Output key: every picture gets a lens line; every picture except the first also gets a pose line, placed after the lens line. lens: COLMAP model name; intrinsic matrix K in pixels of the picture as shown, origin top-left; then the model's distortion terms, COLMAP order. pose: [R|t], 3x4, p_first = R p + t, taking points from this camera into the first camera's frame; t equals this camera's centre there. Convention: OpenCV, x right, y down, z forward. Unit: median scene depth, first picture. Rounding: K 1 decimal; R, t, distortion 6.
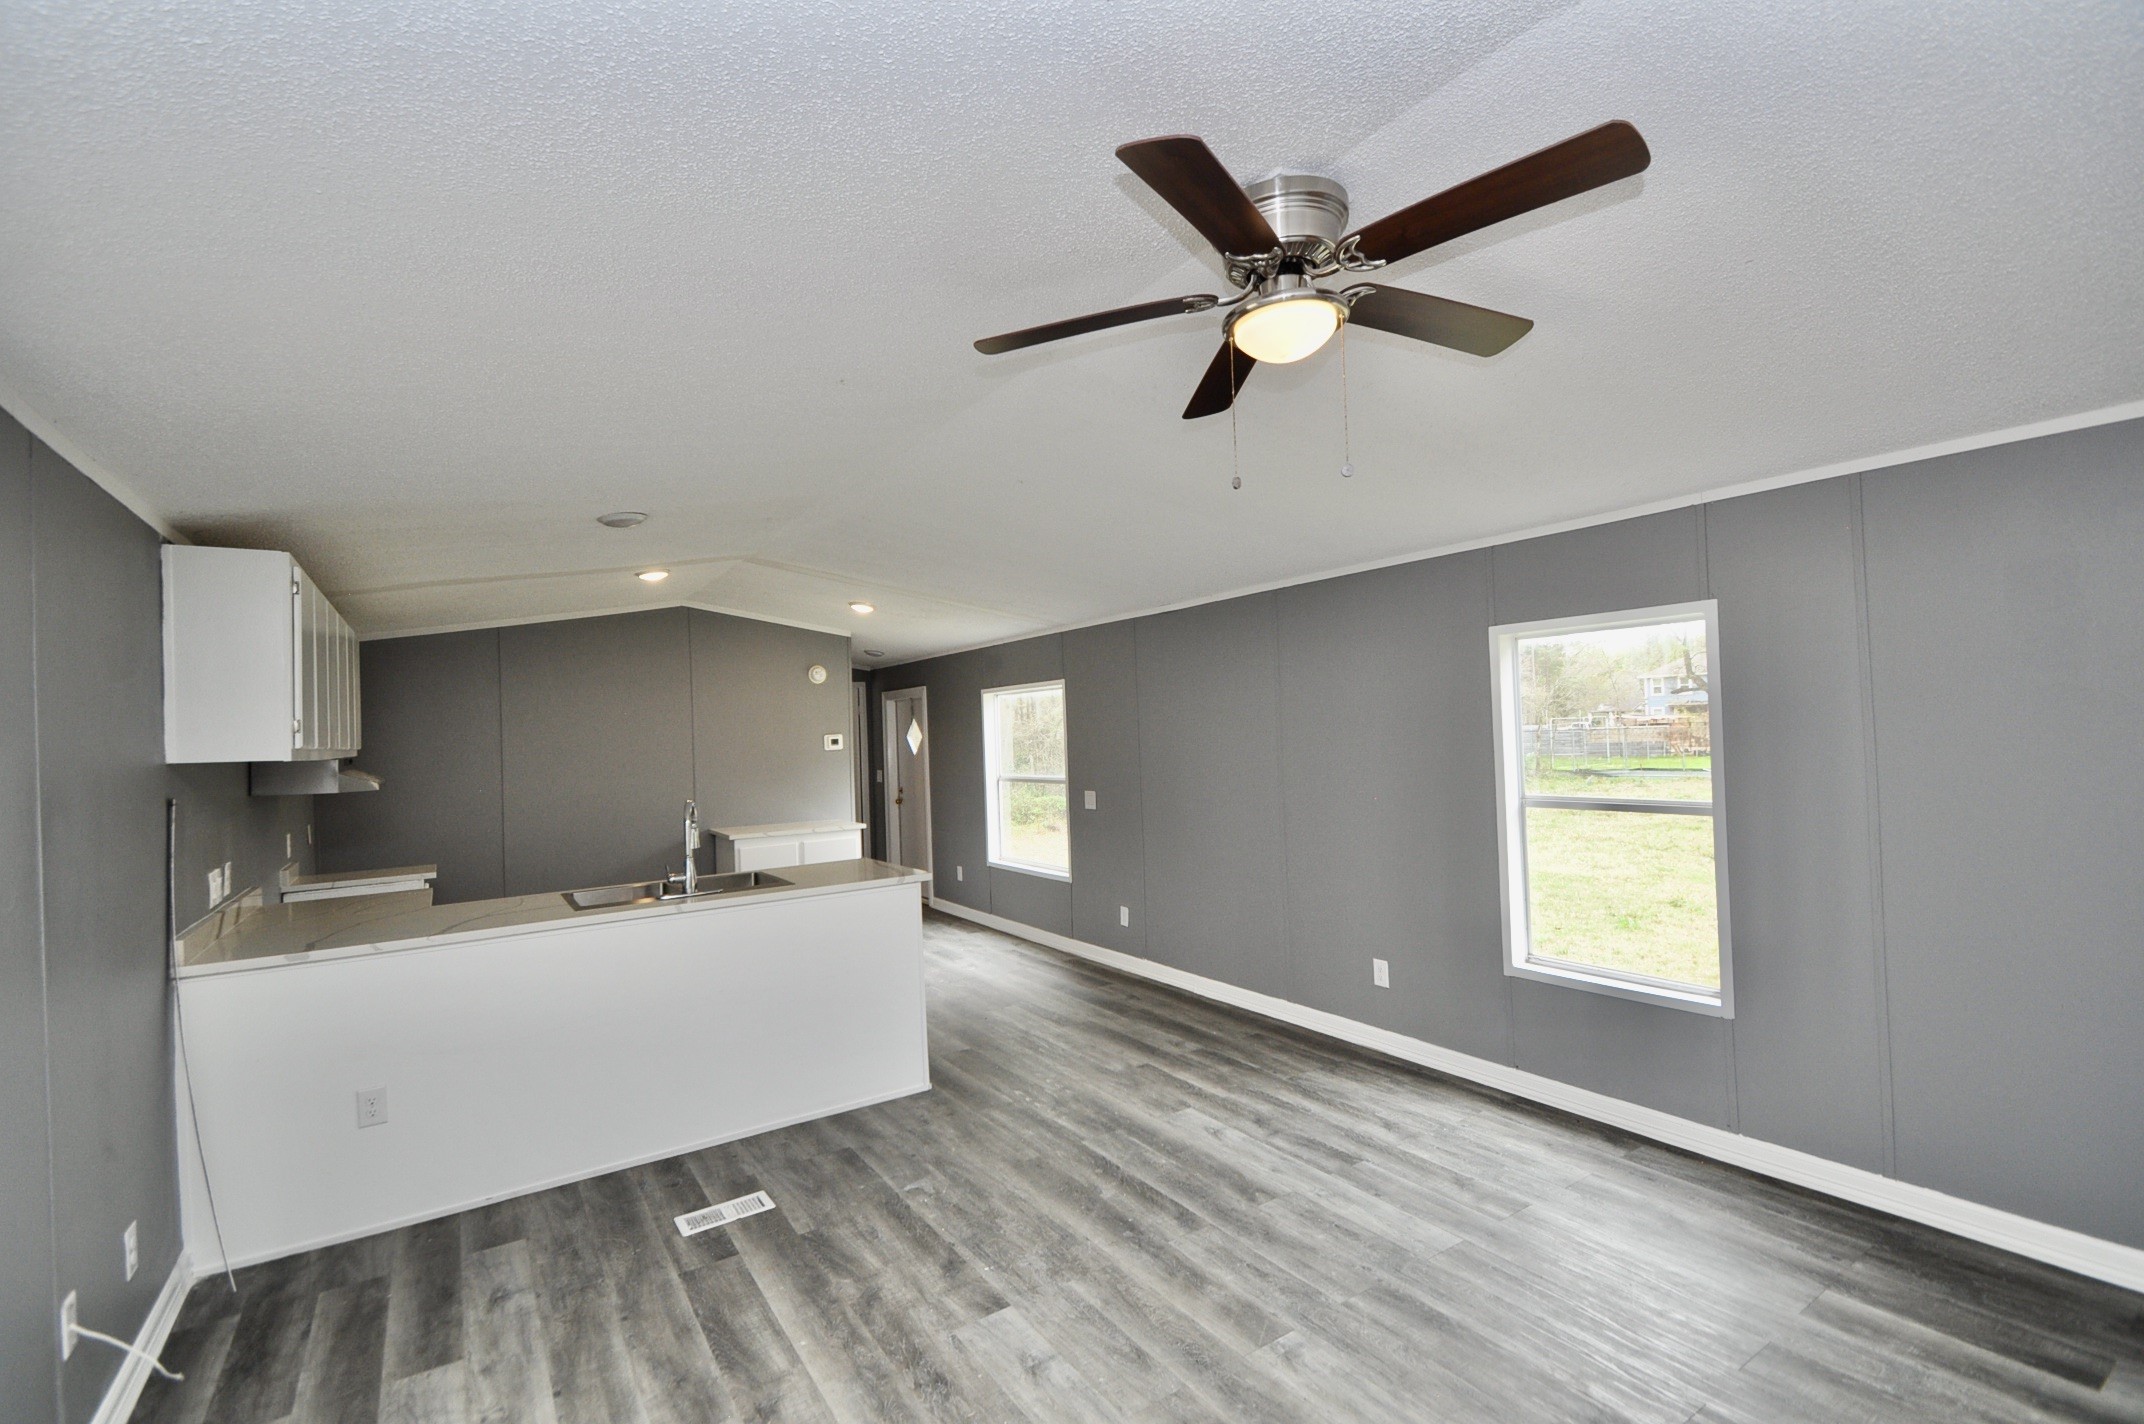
lens RADIAL K [[937.4, 0, 1054.4], [0, 937.4, 713.7], [0, 0, 1]] dist [0.017204, -0.018067]
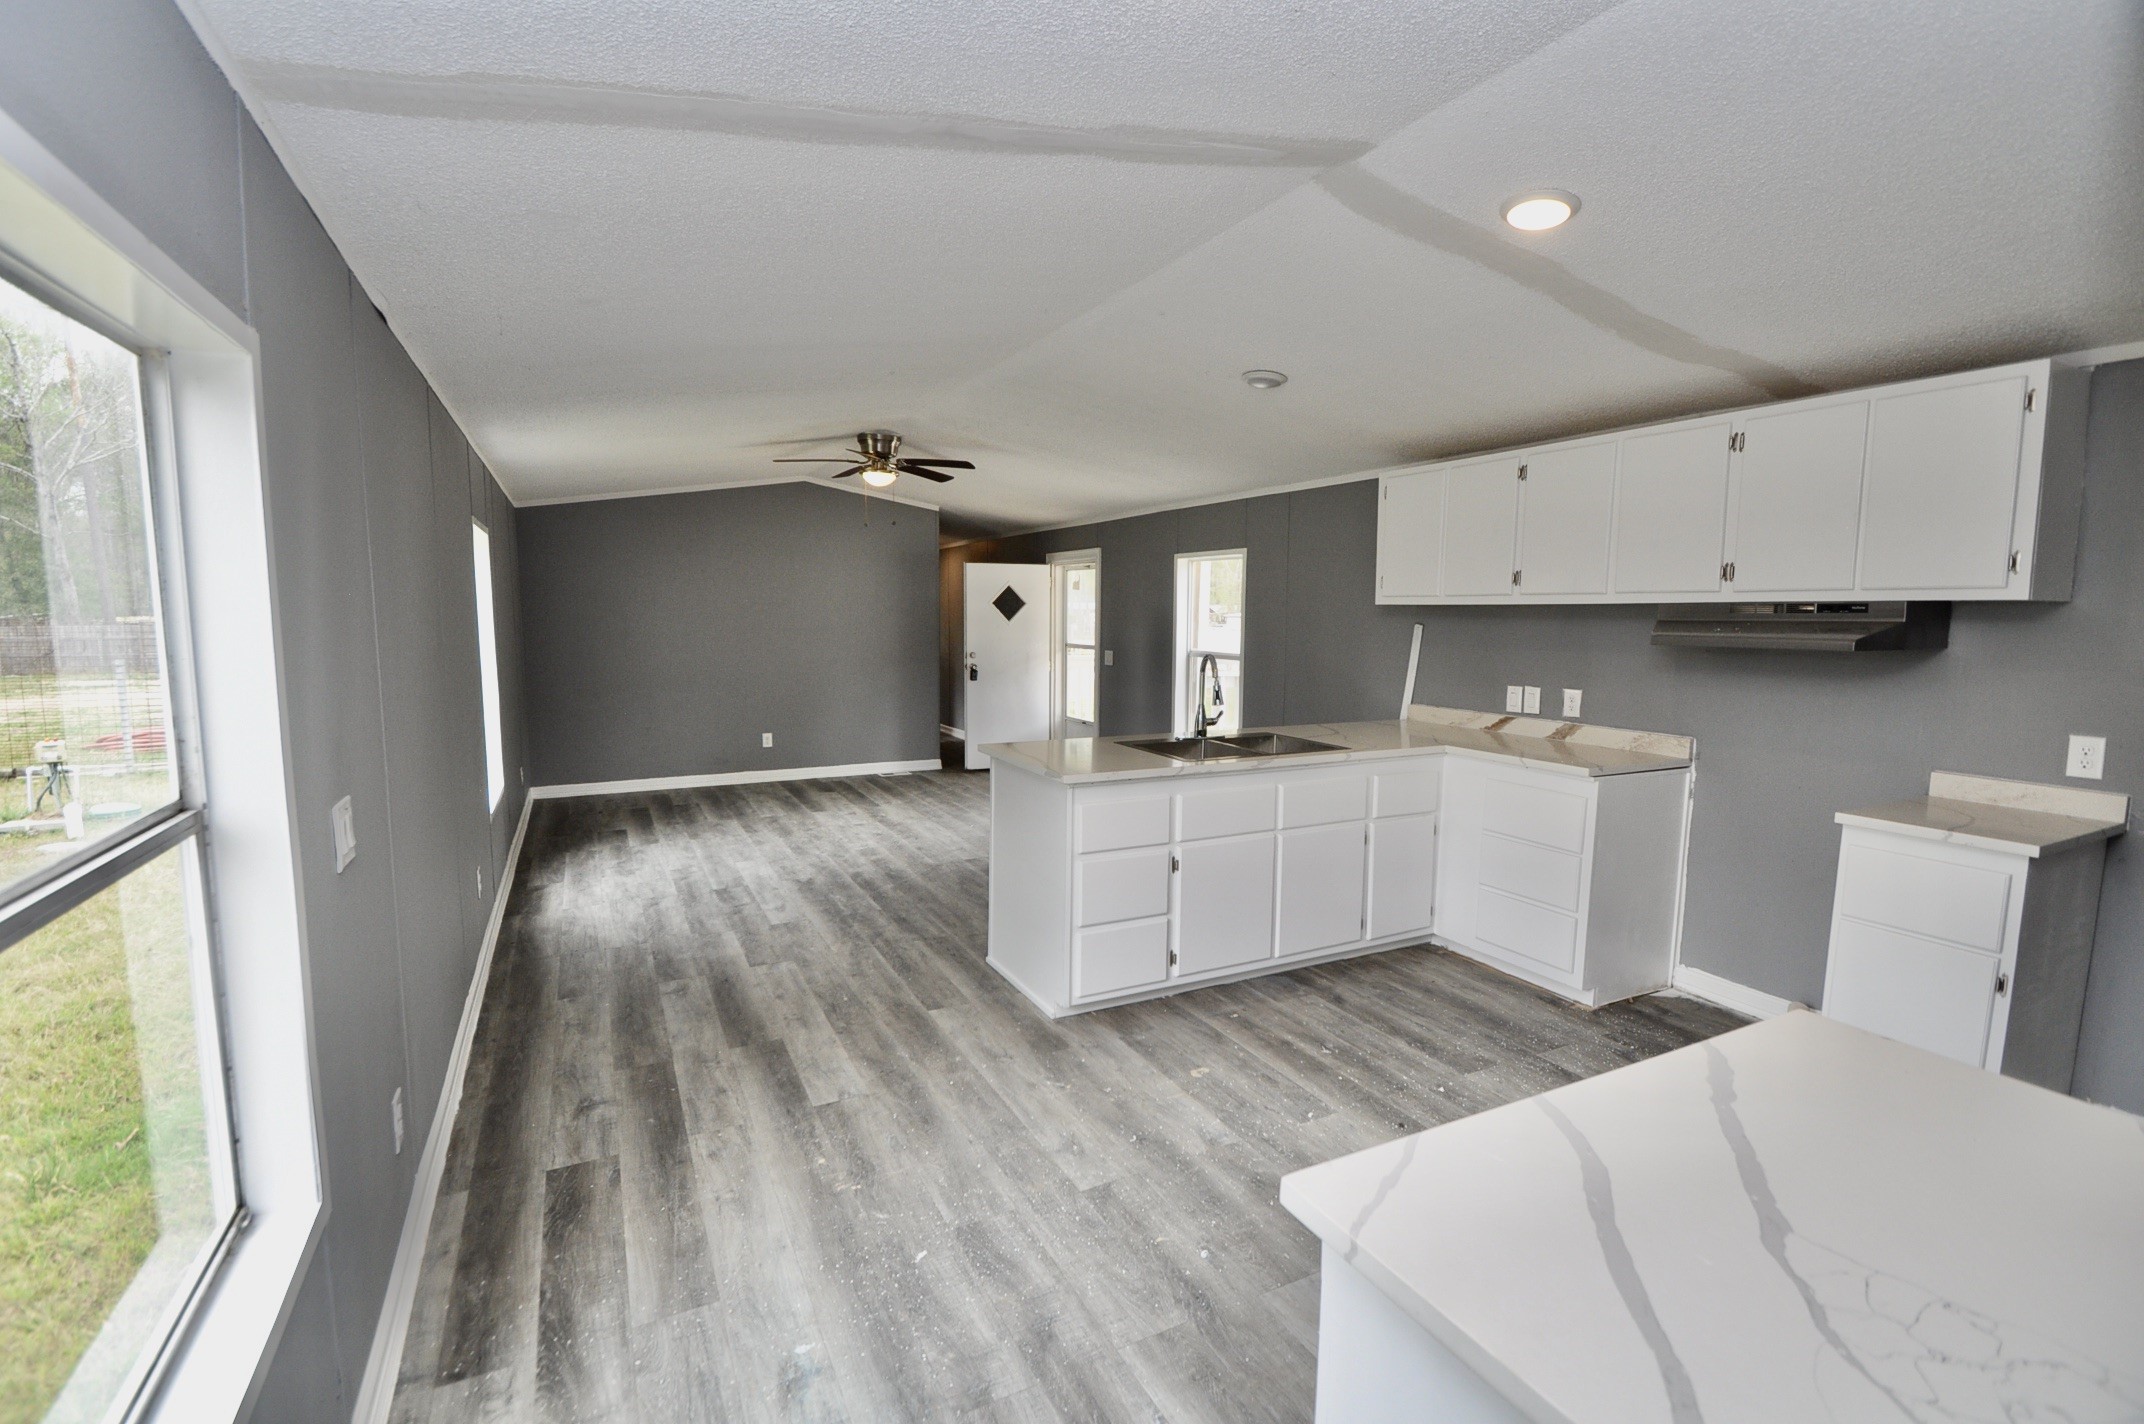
lens RADIAL K [[937.4, 0, 1054.4], [0, 937.4, 713.7], [0, 0, 1]] dist [0.017204, -0.018067]
pose [[-0.993899, 0.017638, 0.108879, -0.370172], [0.027247, 0.995800, 0.087407, 0.068951], [-0.106880, 0.089841, -0.990205, 2.294992]]
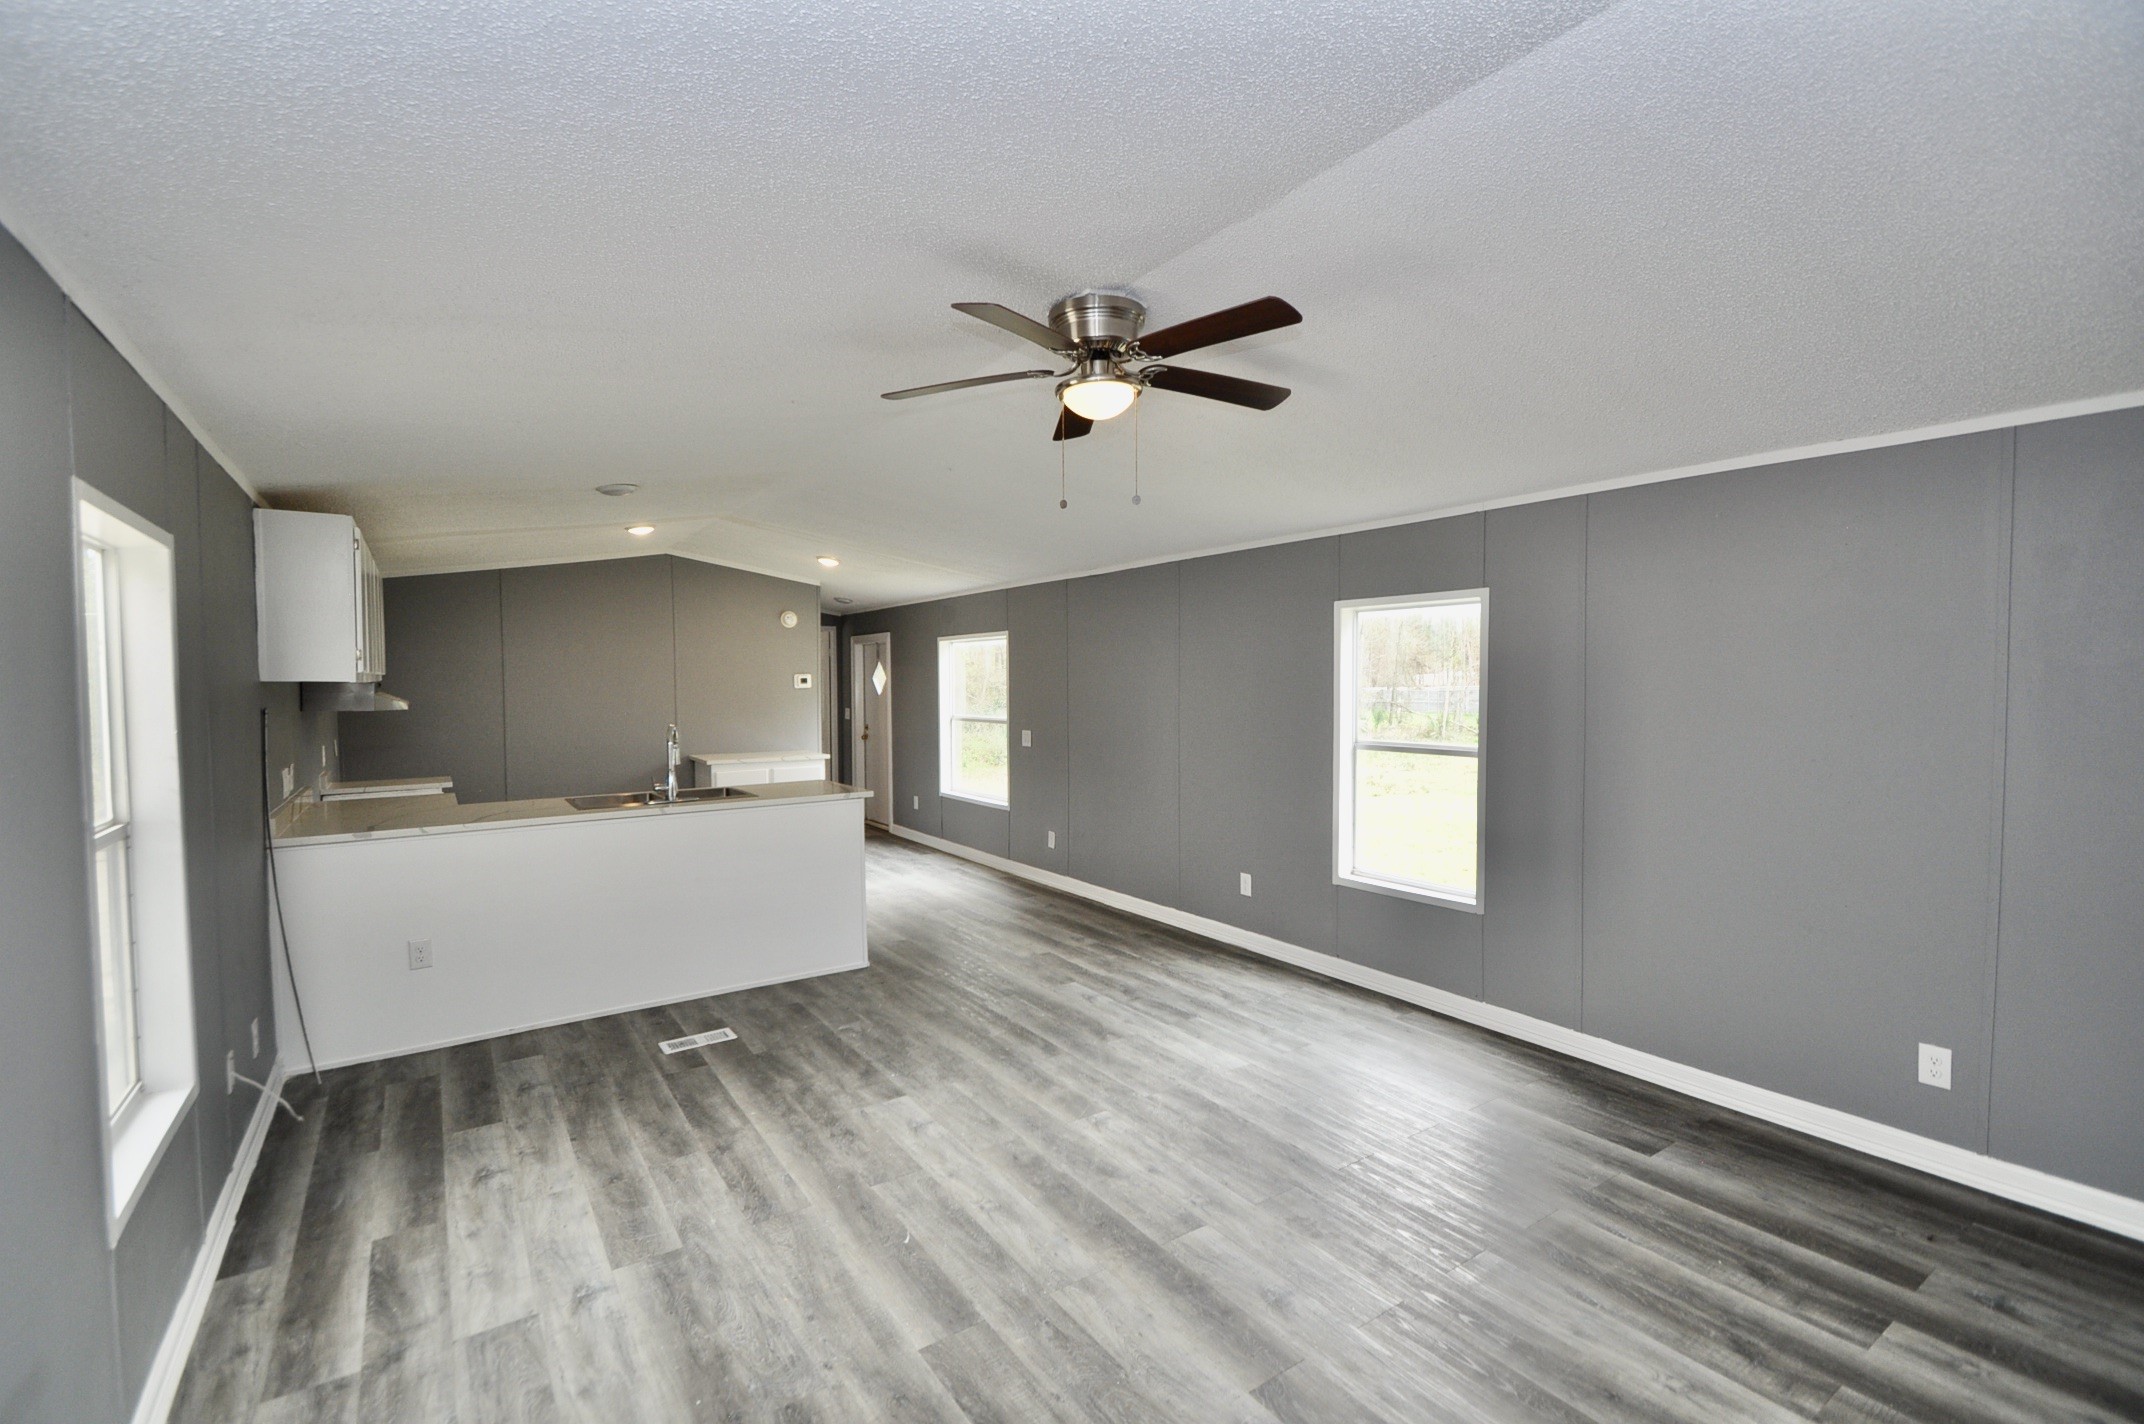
lens RADIAL K [[937.4, 0, 1054.4], [0, 937.4, 713.7], [0, 0, 1]] dist [0.017204, -0.018067]
pose [[0.999414, 0.028967, 0.018212, 0.092427], [-0.029954, 0.997951, 0.056535, -0.006025], [-0.016537, -0.057047, 0.998235, -0.244250]]
